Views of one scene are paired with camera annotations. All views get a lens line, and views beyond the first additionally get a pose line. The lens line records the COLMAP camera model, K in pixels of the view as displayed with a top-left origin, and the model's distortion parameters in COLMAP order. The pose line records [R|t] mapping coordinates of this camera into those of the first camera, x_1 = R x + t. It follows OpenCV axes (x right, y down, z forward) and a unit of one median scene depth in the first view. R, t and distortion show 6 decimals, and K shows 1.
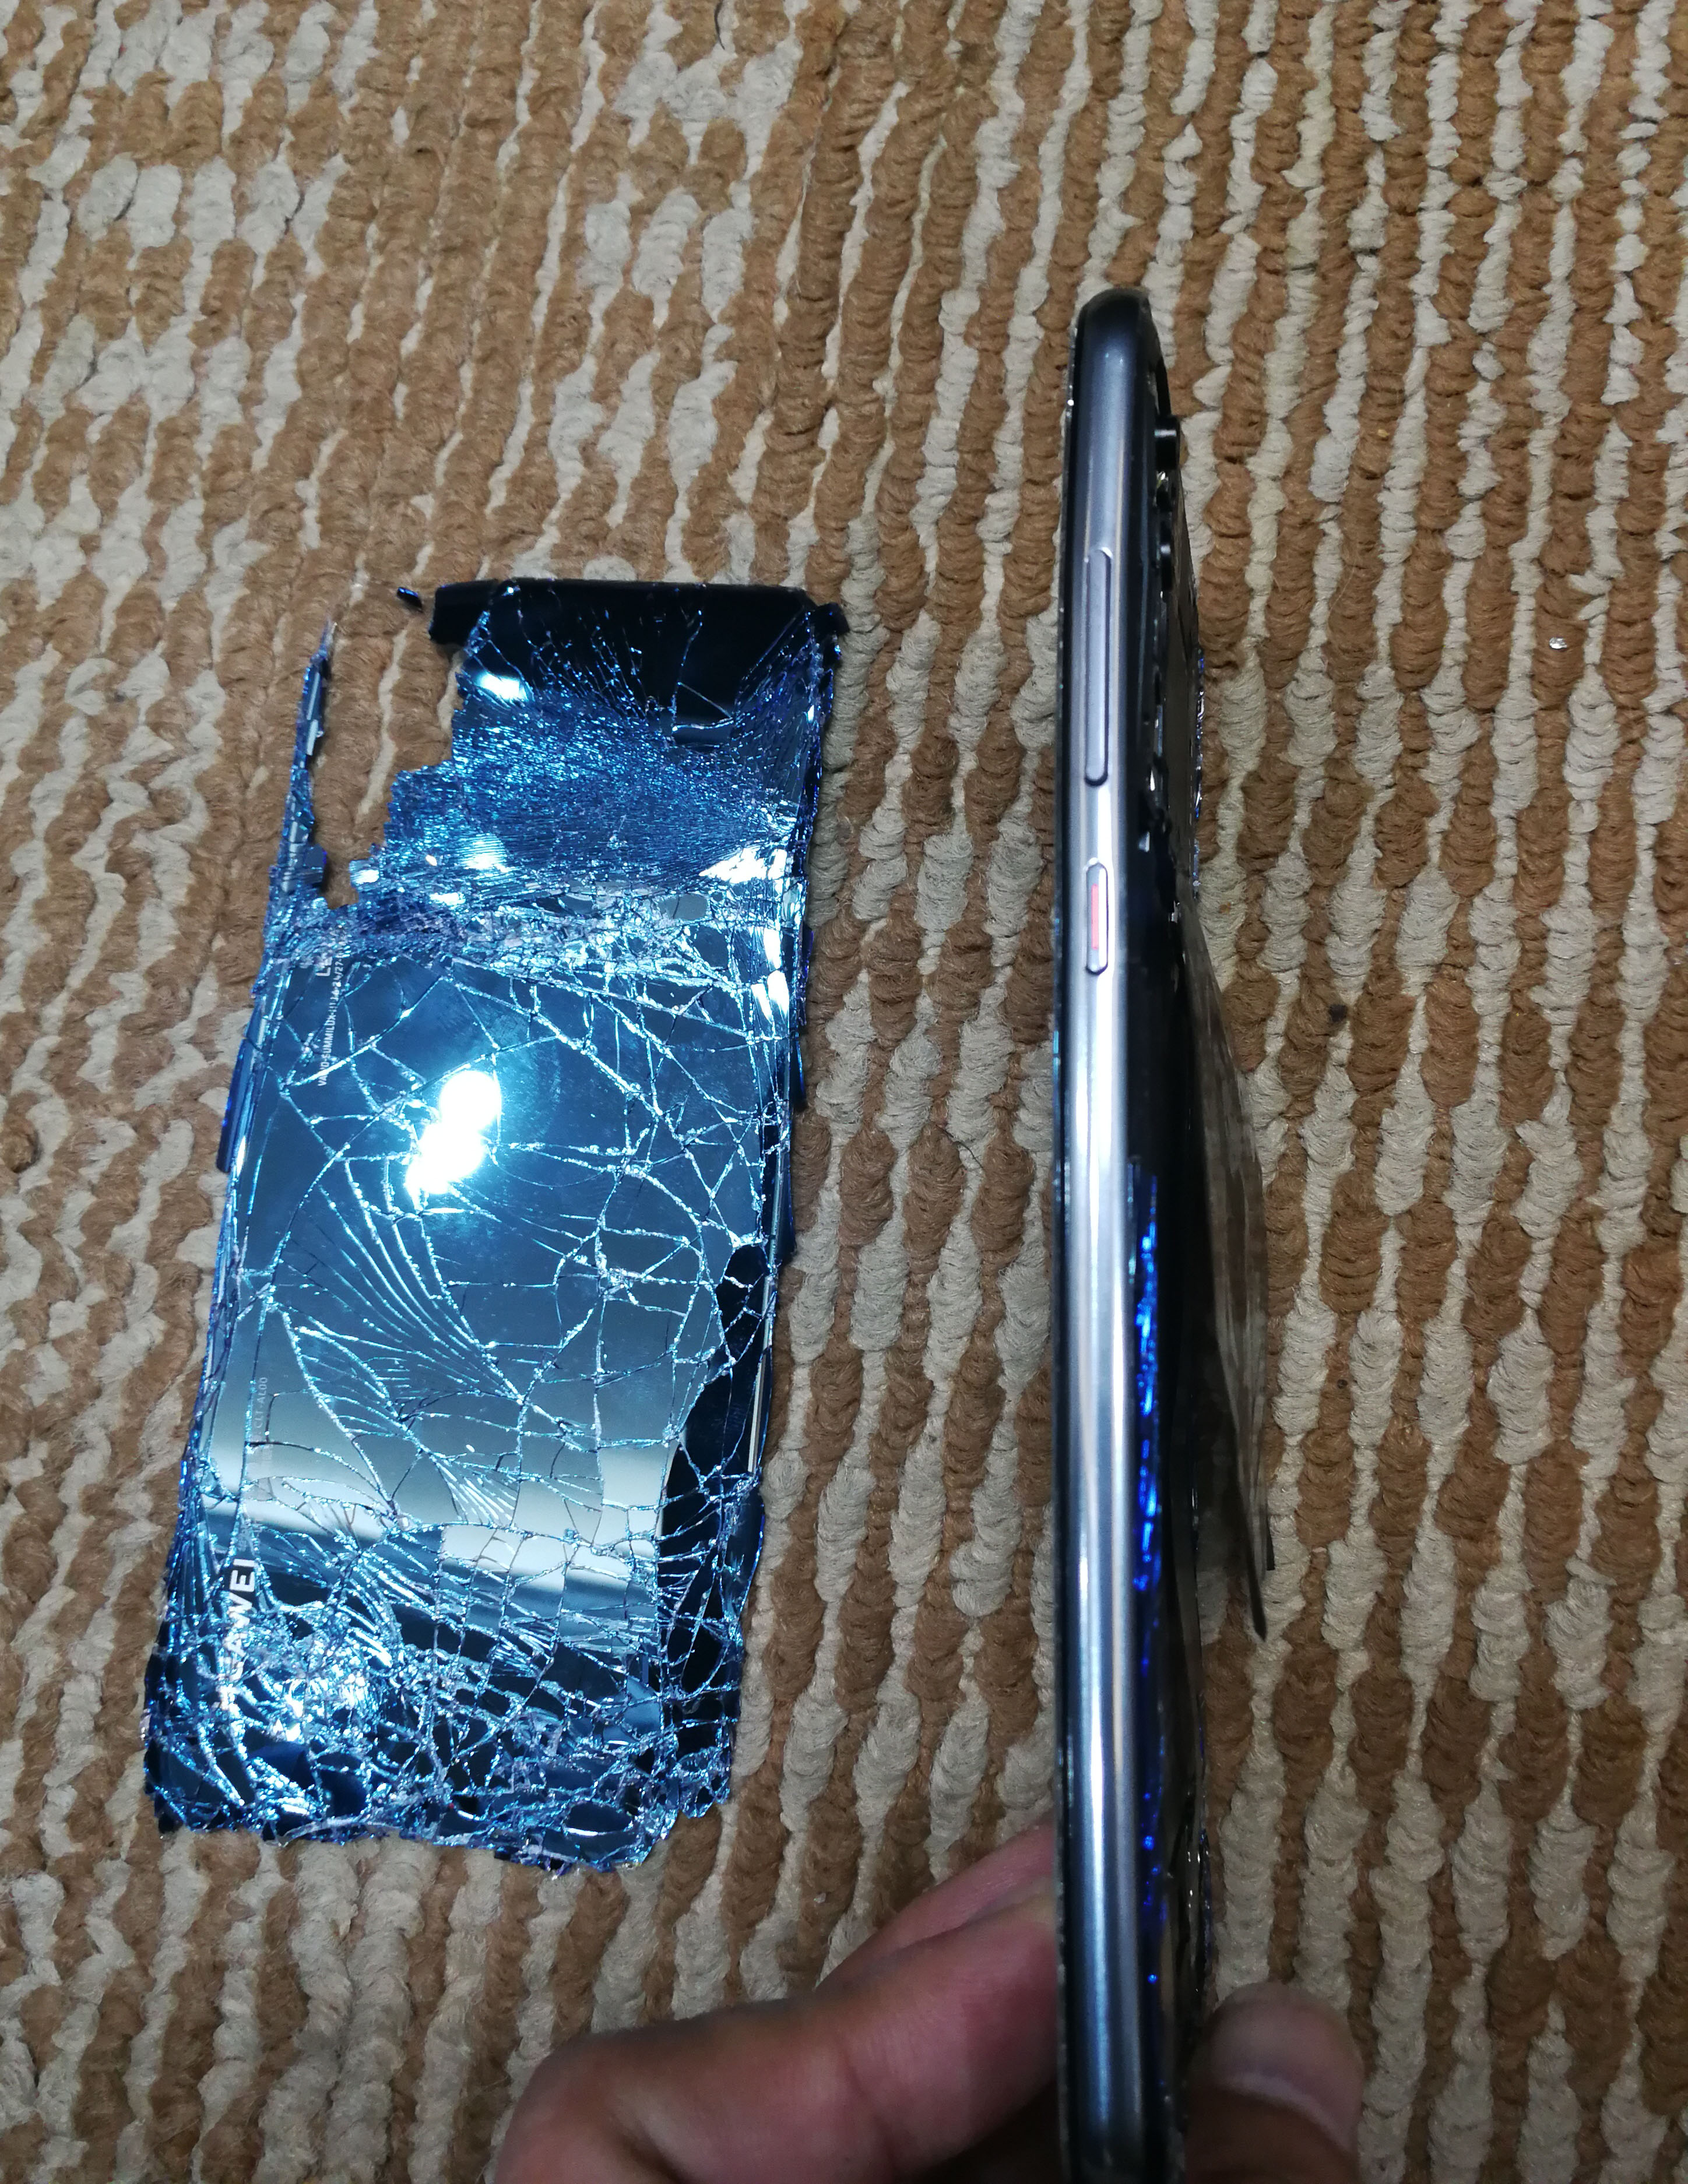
lens RADIAL K [[1837.5, 0, 843.6], [0, 1837.5, 1092.3], [0, 0, 1]] dist [-0.000529, -0.000271]
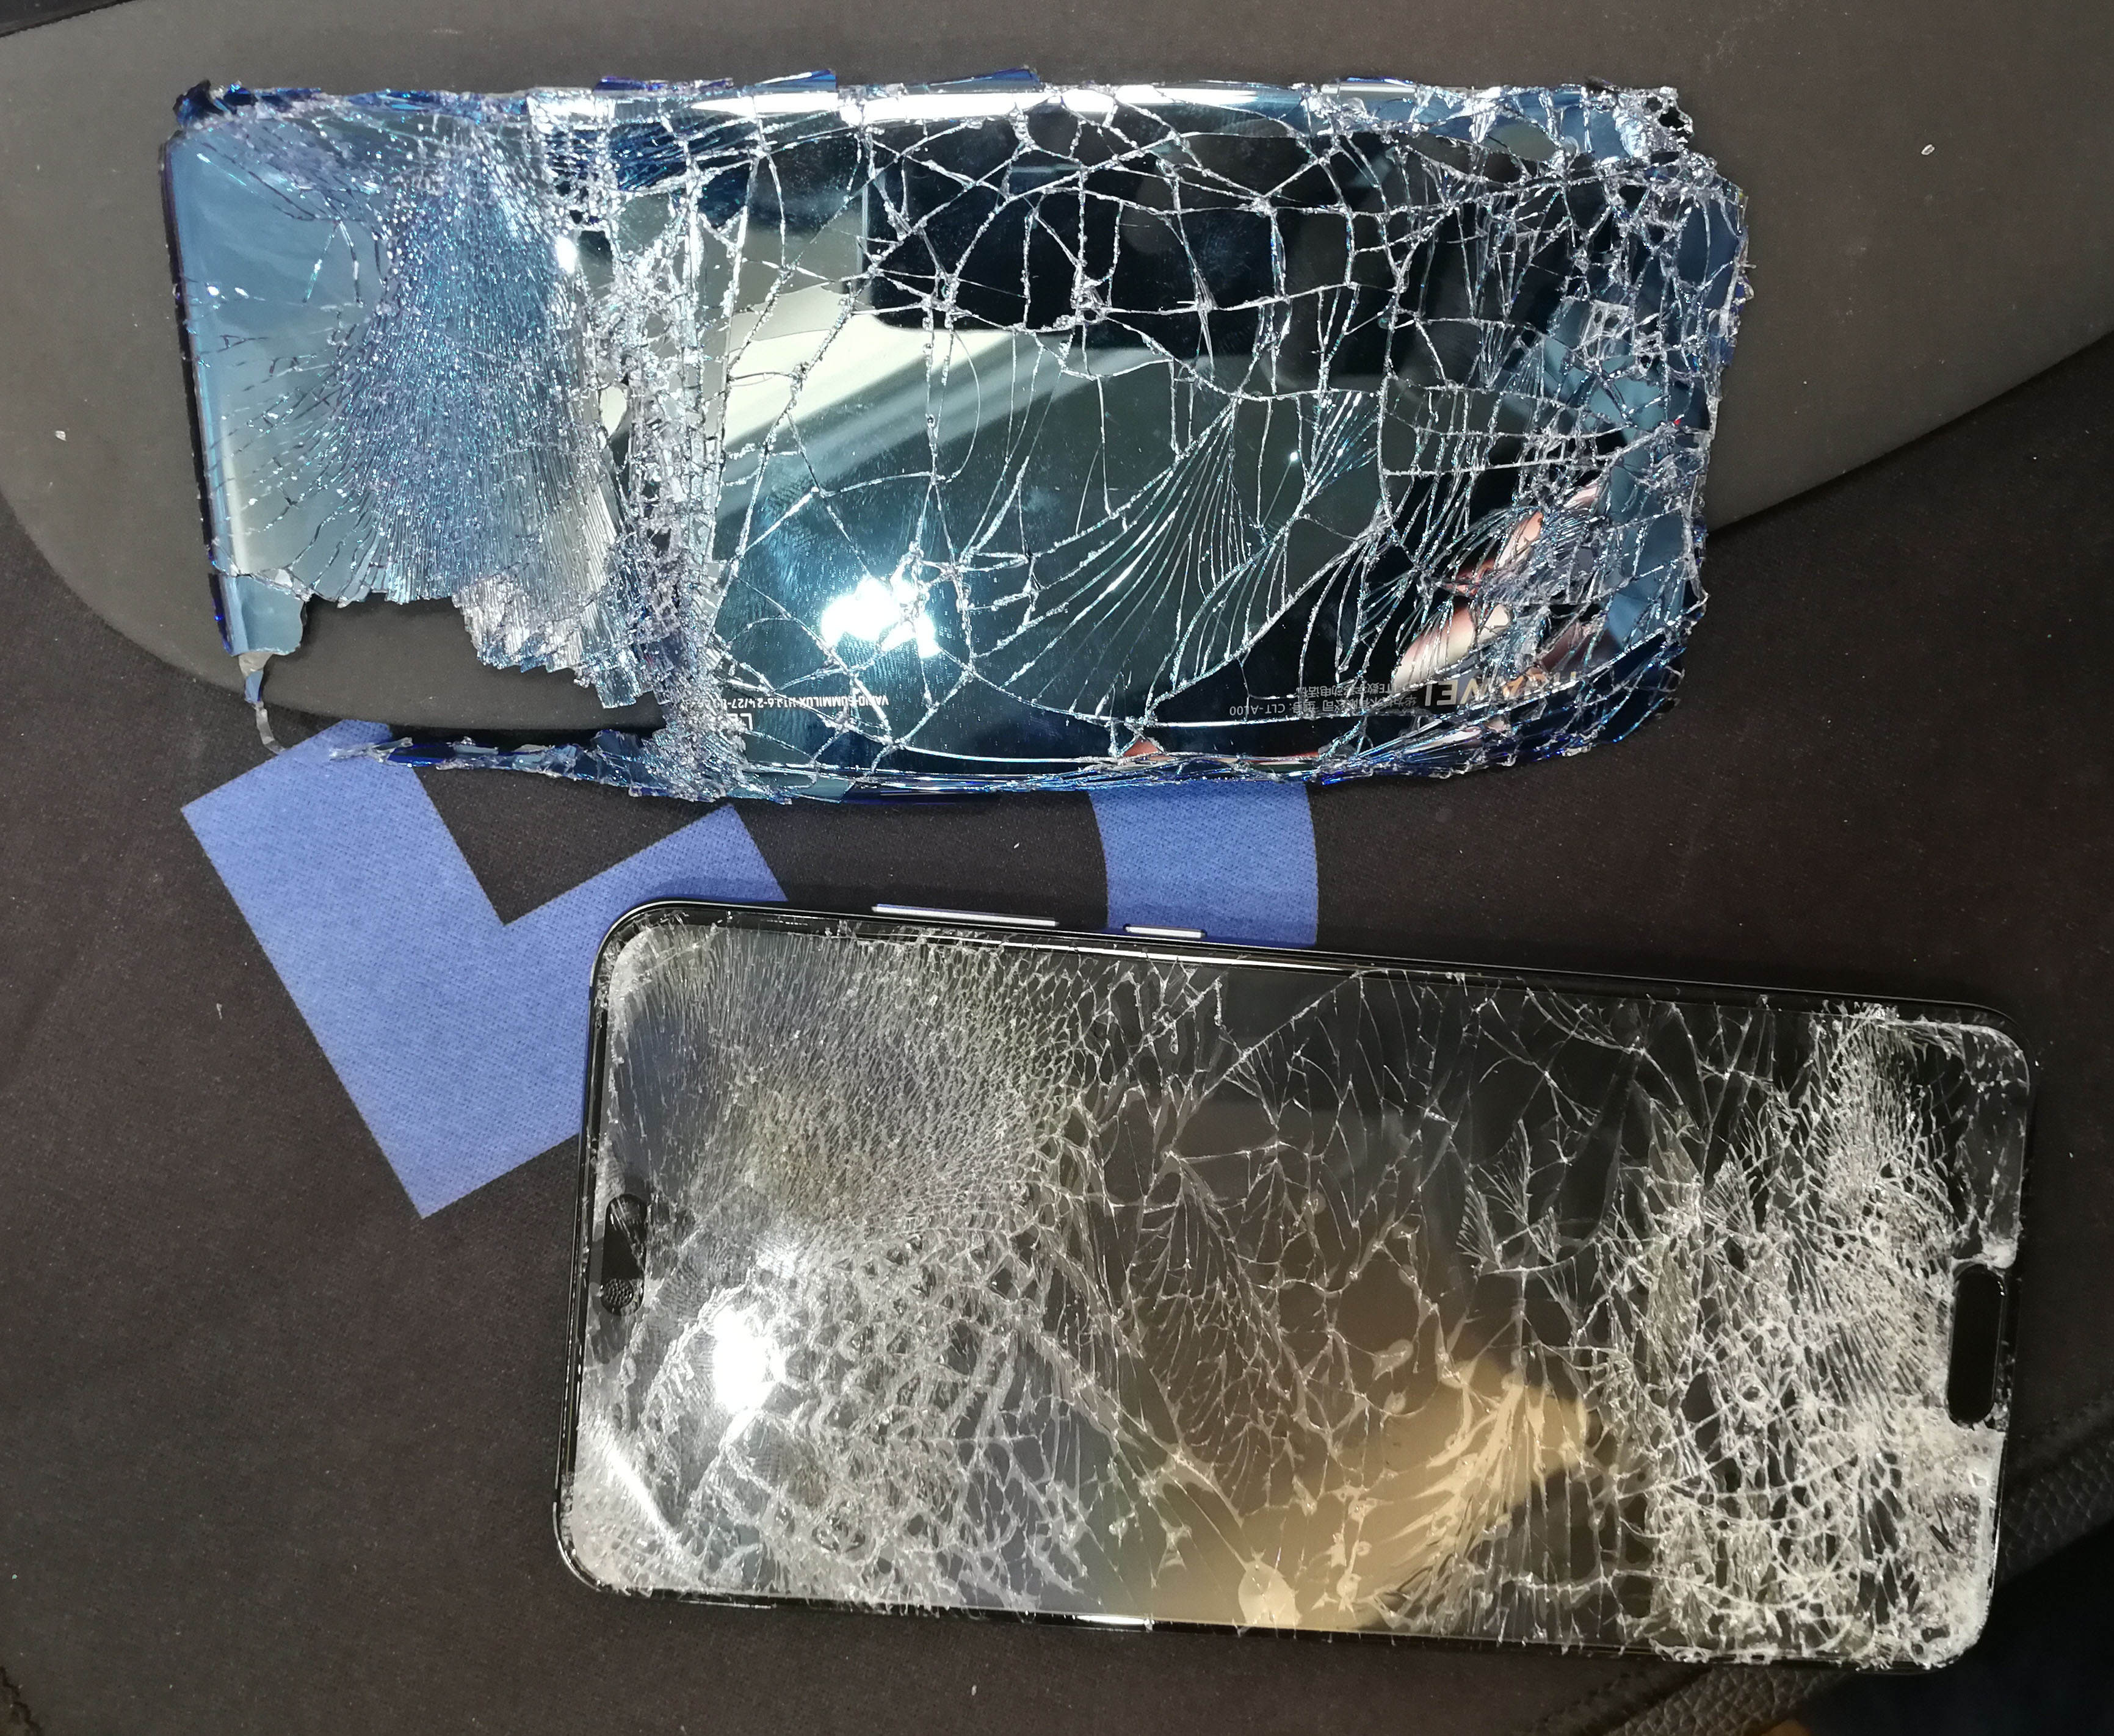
lens RADIAL K [[1789.6, 0, 1058.2], [0, 1789.6, 869.7], [0, 0, 1]] dist [0.010176, -0.001086]
pose [[-0.083497, -0.897924, -0.432158, -0.006931], [0.991107, -0.119921, 0.057678, 0.014678], [-0.103615, -0.423499, 0.899951, 0.192672]]
